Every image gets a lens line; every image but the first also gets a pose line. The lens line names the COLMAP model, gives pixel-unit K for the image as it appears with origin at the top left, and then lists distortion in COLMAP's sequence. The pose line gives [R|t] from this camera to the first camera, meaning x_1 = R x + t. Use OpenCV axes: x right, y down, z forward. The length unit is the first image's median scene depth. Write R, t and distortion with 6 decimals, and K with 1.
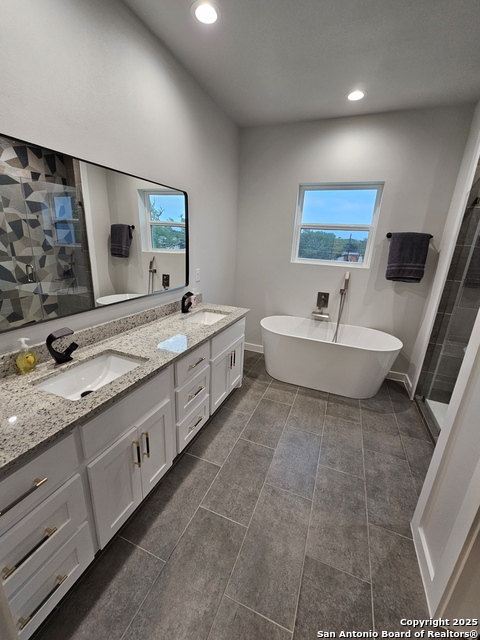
lens RADIAL K [[257.5, 0, 240.0], [0, 257.5, 320.0], [0, 0, 1]] dist [0.000775, 0.000251]
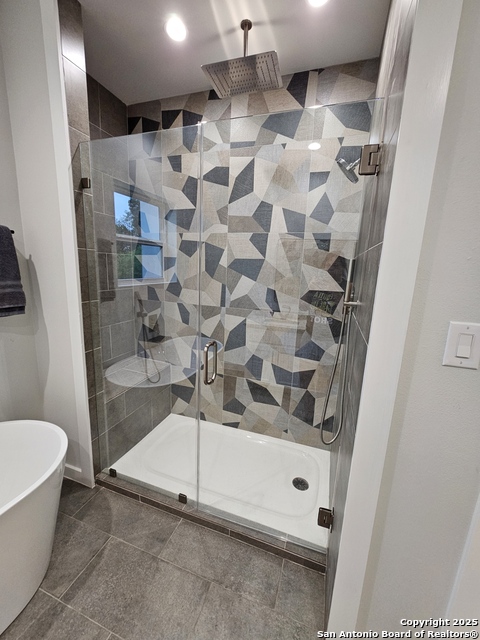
lens RADIAL K [[257.5, 0, 240.0], [0, 257.5, 320.0], [0, 0, 1]] dist [0.000775, 0.000251]
pose [[-0.041221, -0.237536, 0.970504, 0.127967], [0.243526, 0.939648, 0.240327, -0.157250], [-0.969018, 0.246250, 0.019113, 0.553626]]
